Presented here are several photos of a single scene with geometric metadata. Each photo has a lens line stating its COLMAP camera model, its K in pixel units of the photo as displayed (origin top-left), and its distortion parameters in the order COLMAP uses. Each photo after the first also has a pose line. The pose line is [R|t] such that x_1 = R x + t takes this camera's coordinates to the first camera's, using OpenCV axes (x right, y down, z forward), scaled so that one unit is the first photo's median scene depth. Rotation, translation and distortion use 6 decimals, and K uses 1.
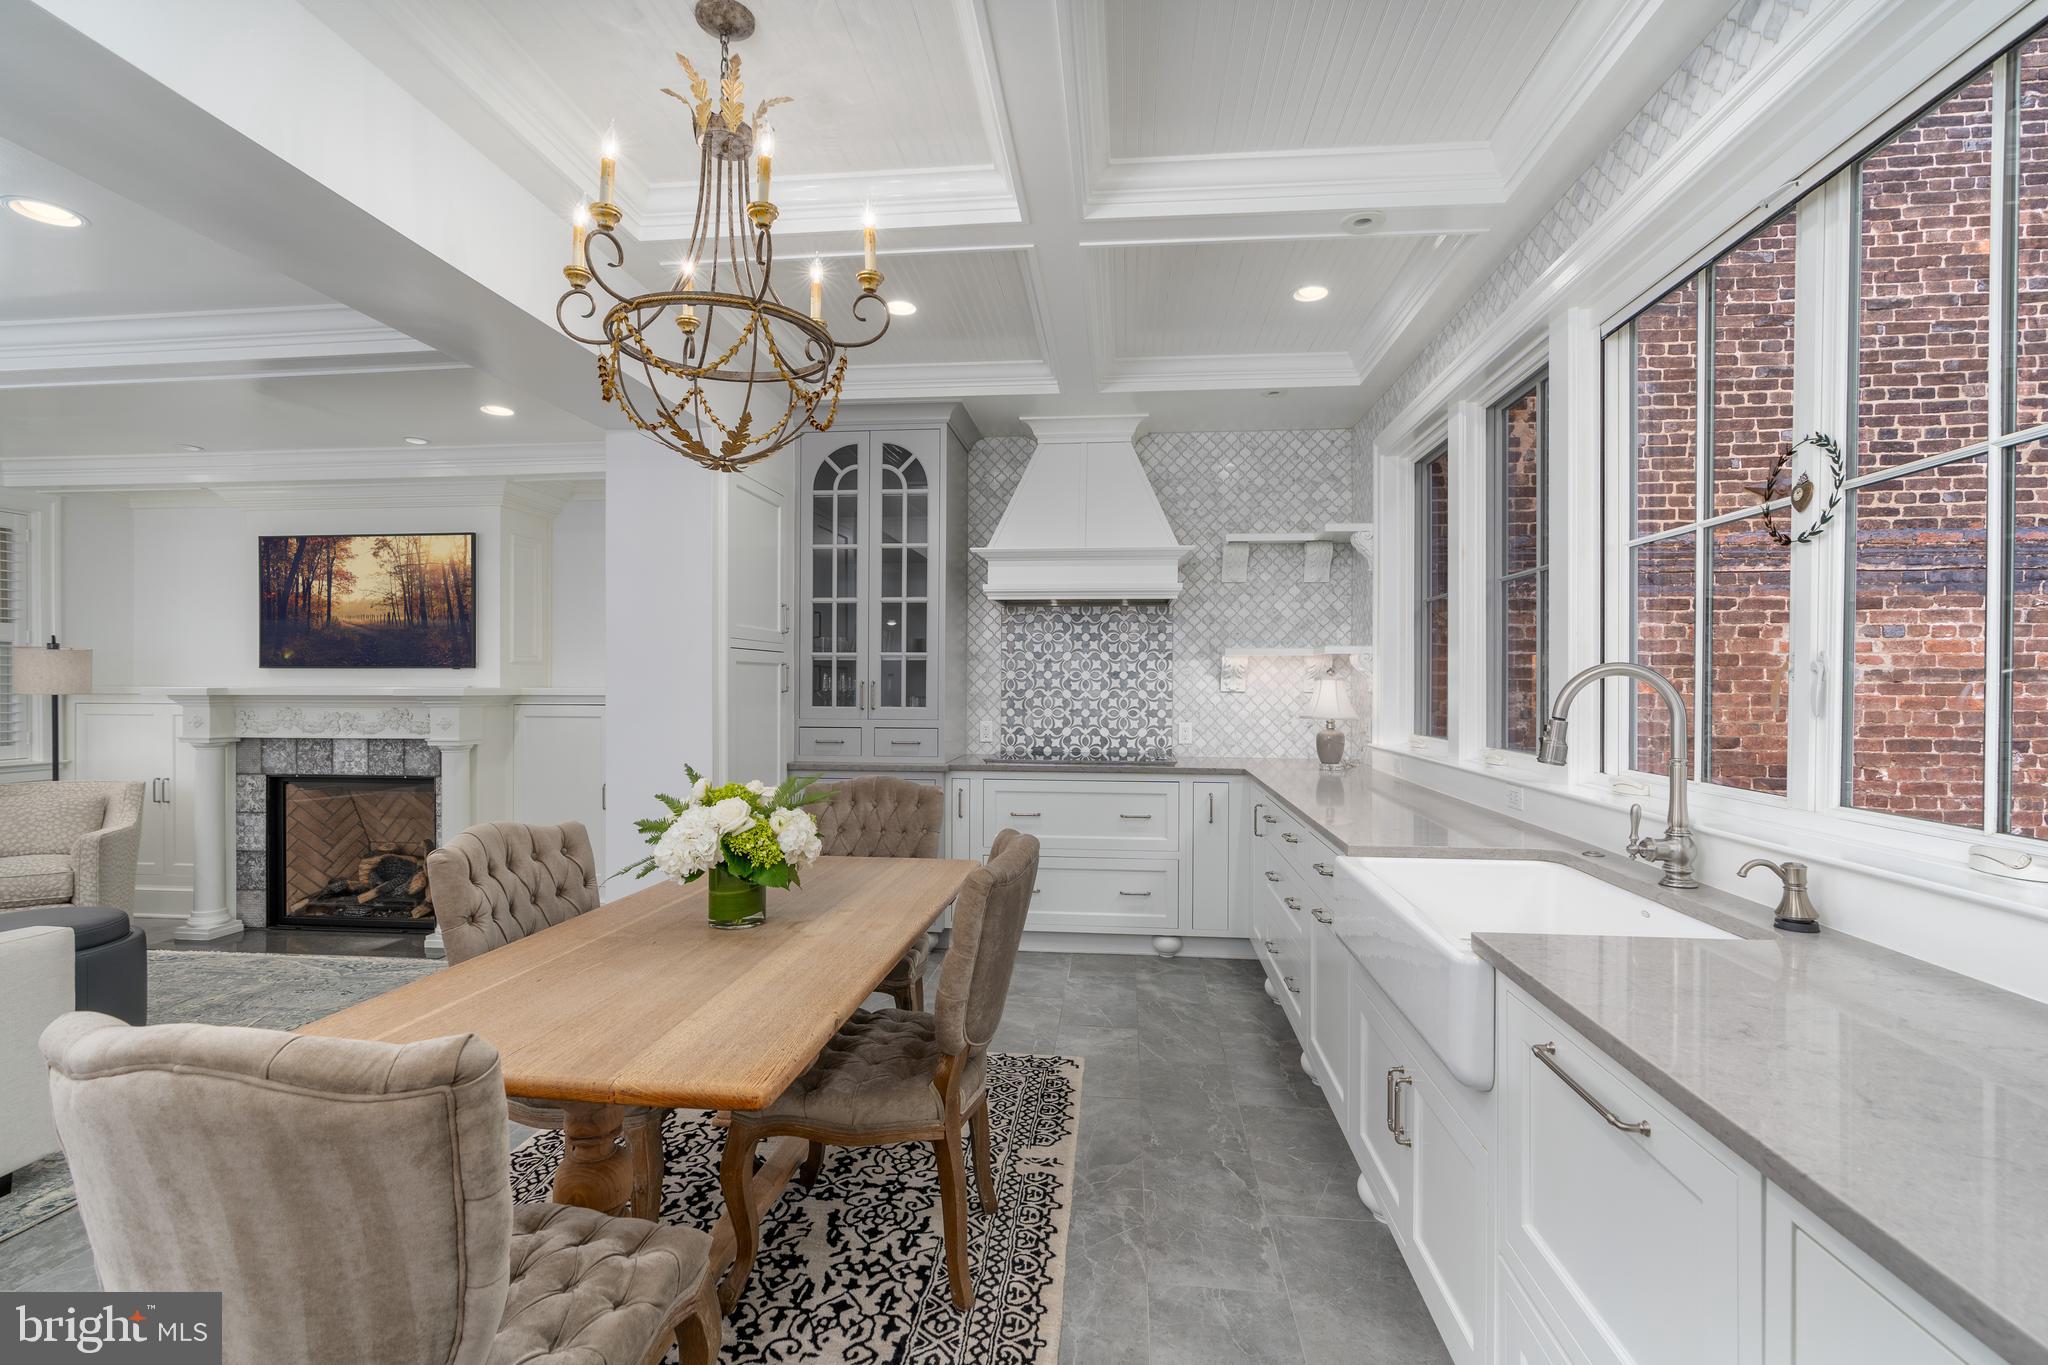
lens RADIAL K [[945.5, 0, 1016.0], [0, 945.5, 666.7], [0, 0, 1]] dist [-0.007772, 0.001207]
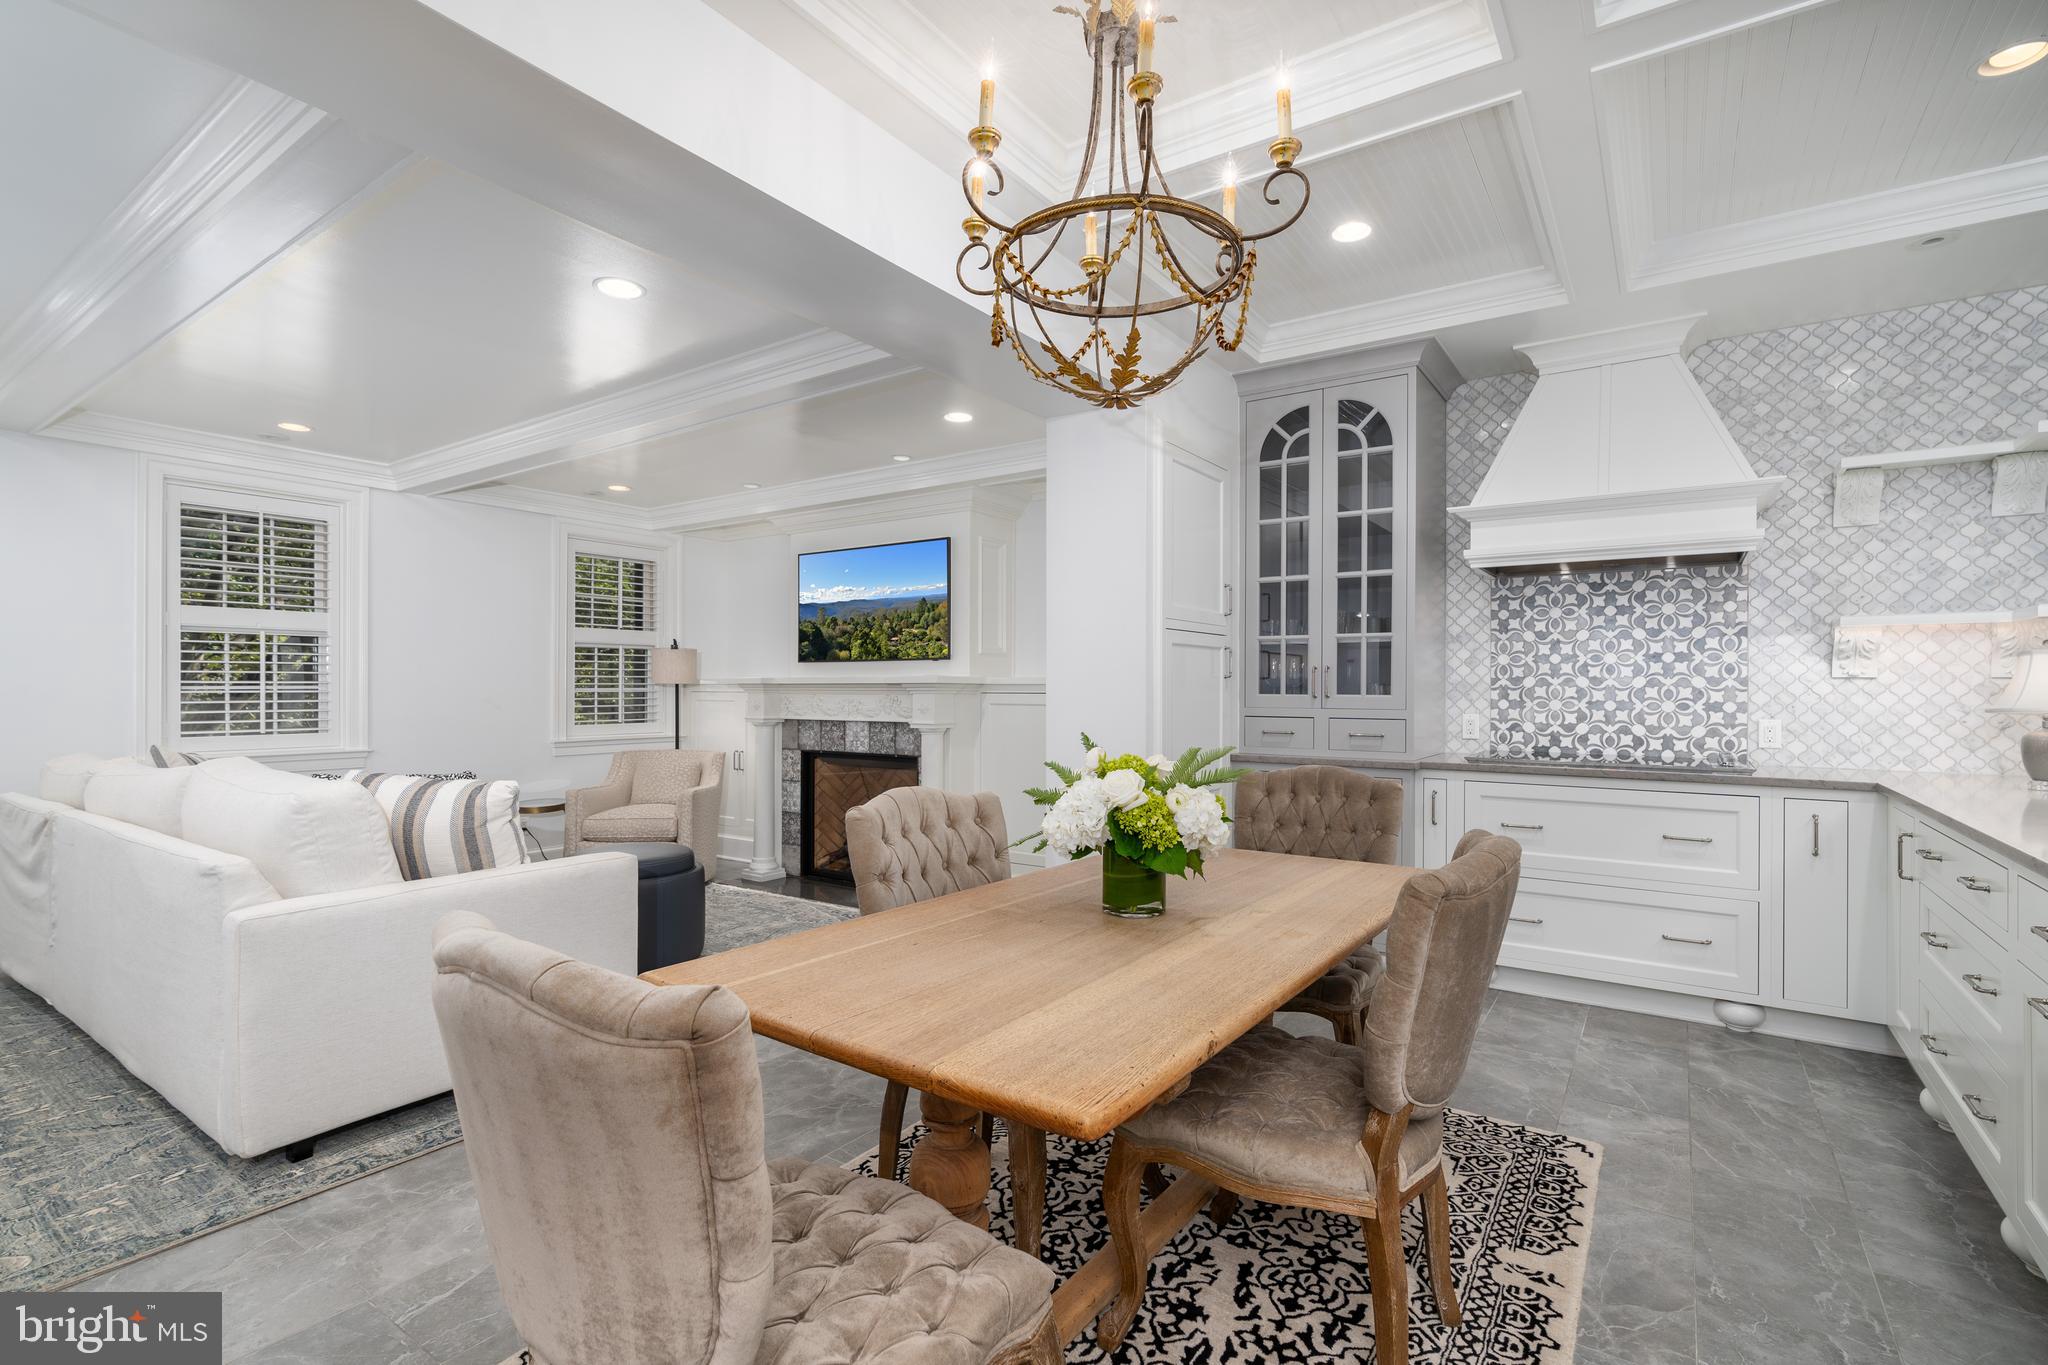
lens RADIAL K [[945.5, 0, 999.6], [0, 945.5, 681.9], [0, 0, 1]] dist [-0.007772, 0.001207]
pose [[0.873423, -0.002500, -0.486956, 0.012702], [0.007383, 0.999940, 0.008109, 0.020196], [0.486907, -0.010678, 0.873389, 0.070981]]
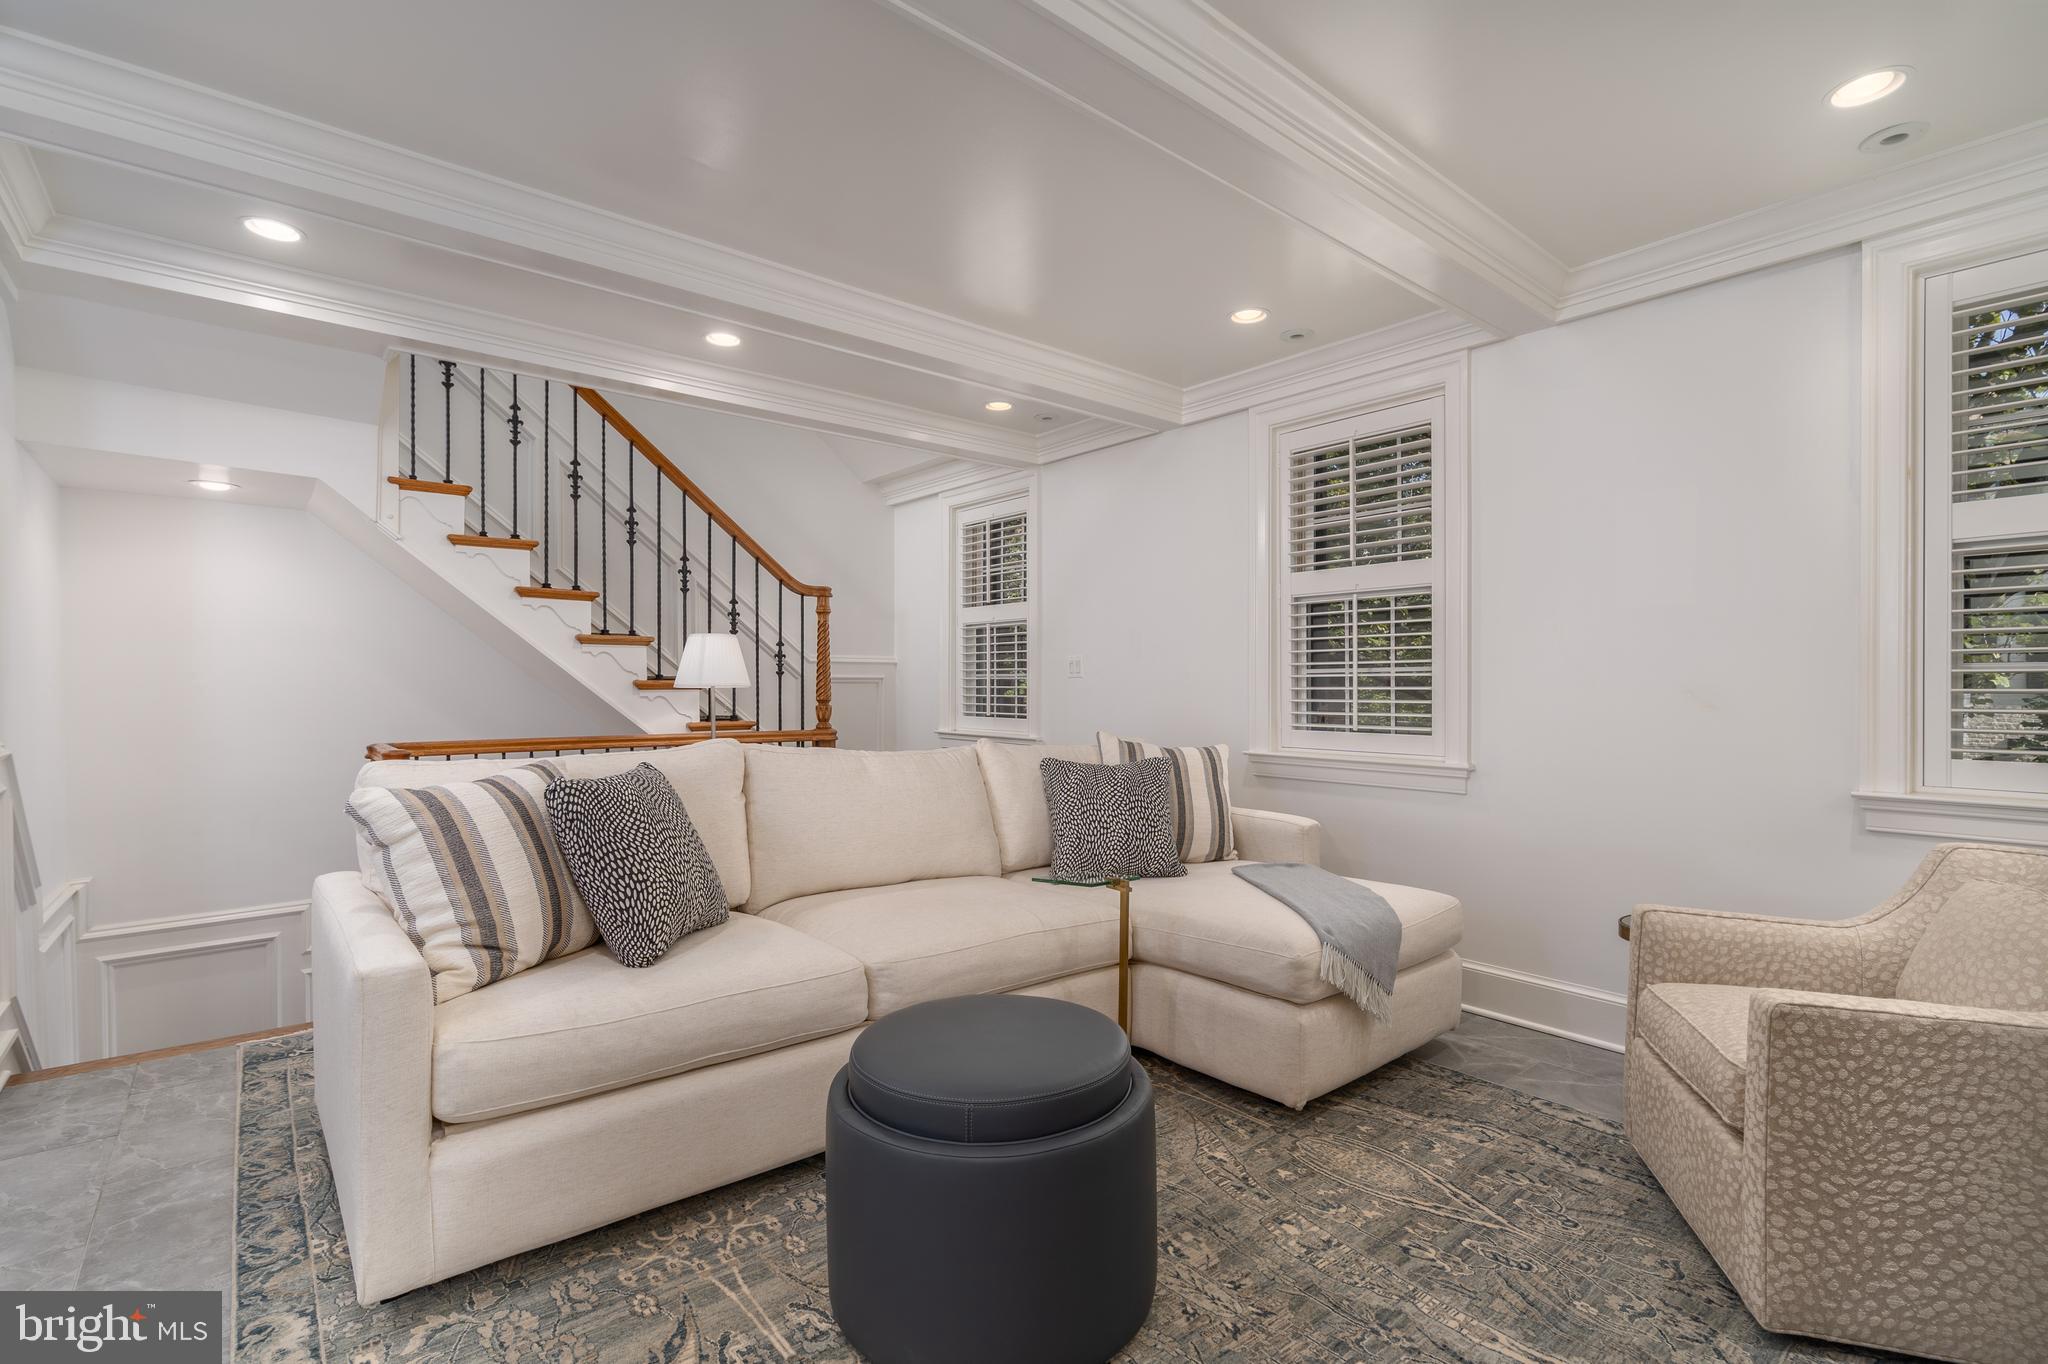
lens RADIAL K [[945.5, 0, 1032.8], [0, 945.5, 702.9], [0, 0, 1]] dist [-0.007772, 0.001207]
pose [[-0.687278, 0.012673, -0.726284, -0.434501], [0.011222, 0.999914, 0.006829, 0.047071], [0.726308, -0.003456, -0.687361, 0.904451]]
